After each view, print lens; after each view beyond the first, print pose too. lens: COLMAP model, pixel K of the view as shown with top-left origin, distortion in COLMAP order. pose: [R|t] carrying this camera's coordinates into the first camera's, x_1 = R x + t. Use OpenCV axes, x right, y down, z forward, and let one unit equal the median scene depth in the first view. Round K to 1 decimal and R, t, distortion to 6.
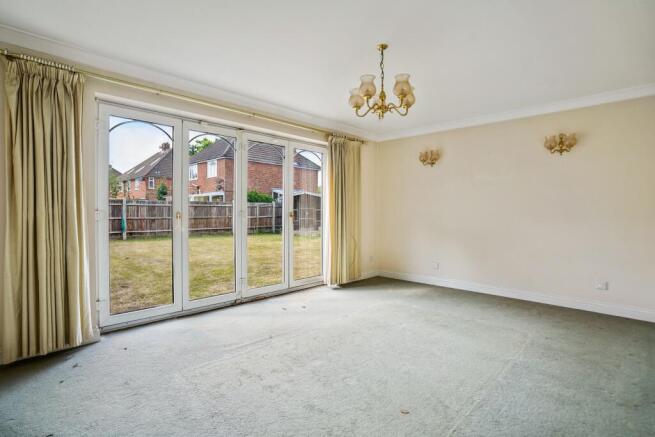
lens RADIAL K [[316.8, 0, 327.8], [0, 316.8, 215.1], [0, 0, 1]] dist [-0.006766, -0.000542]
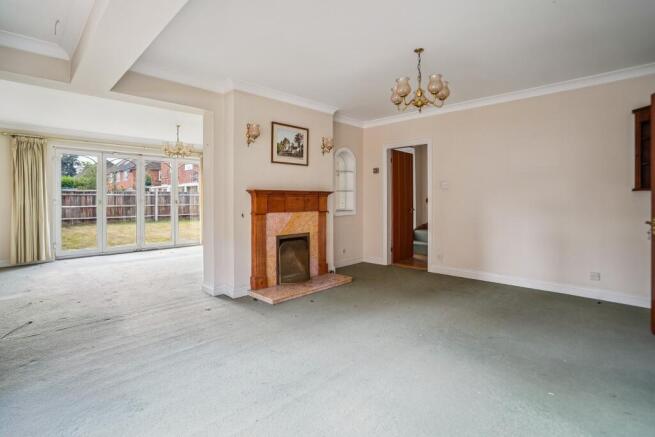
lens RADIAL K [[316.8, 0, 326.8], [0, 316.8, 199.8], [0, 0, 1]] dist [-0.006766, -0.000542]
pose [[0.999962, -0.005021, 0.007063, 1.187457], [0.005097, 0.999928, -0.010820, 0.014707], [-0.007008, 0.010856, 0.999917, -1.233231]]
